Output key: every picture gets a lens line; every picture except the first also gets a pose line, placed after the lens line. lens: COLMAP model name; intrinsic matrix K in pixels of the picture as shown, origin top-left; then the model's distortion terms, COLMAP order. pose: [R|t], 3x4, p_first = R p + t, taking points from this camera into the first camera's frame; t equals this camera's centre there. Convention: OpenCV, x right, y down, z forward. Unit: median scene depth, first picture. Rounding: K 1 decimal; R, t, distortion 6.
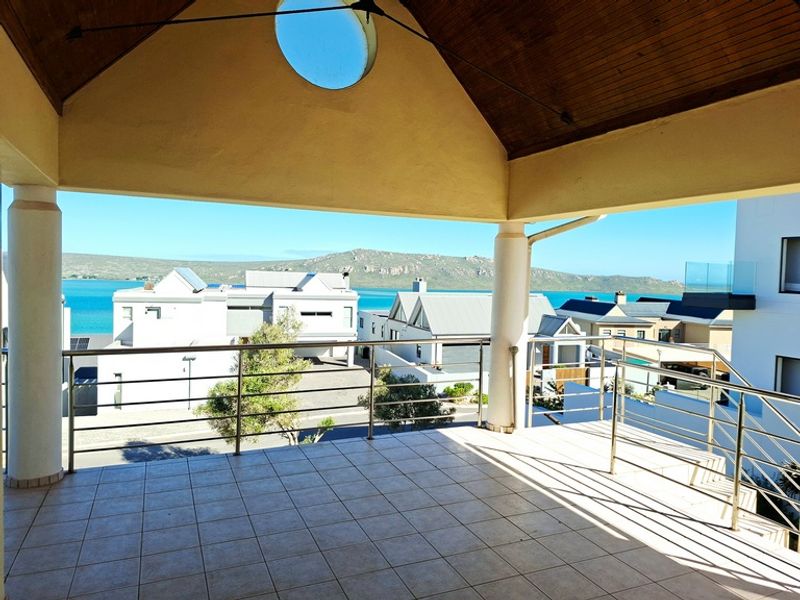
lens RADIAL K [[551.3, 0, 404.7], [0, 551.3, 295.6], [0, 0, 1]] dist [0.037364, -0.006726]
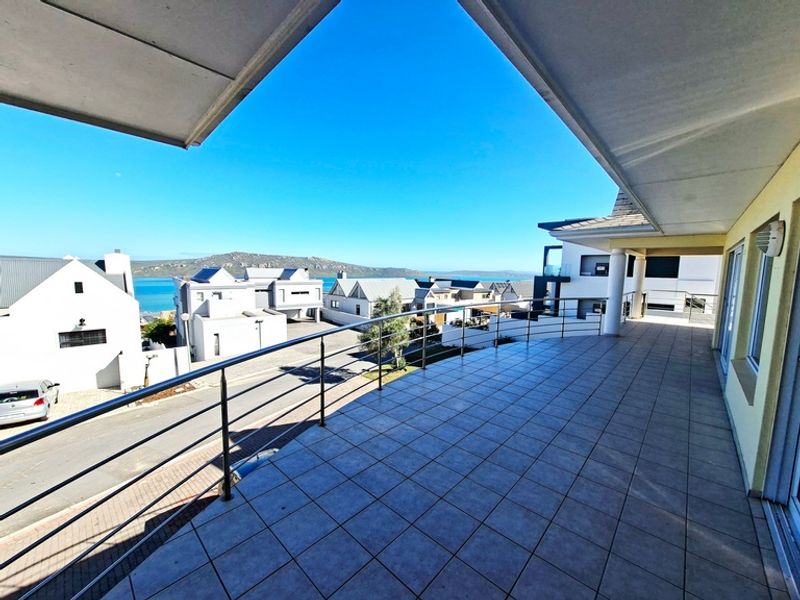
lens RADIAL K [[319.2, 0, 398.8], [0, 319.2, 303.2], [0, 0, 1]] dist [-0.005782, 0.000739]
pose [[0.912514, -0.054476, 0.405403, -0.282539], [0.024575, 0.996603, 0.078604, -0.005162], [-0.408308, -0.061764, 0.910753, -0.028644]]
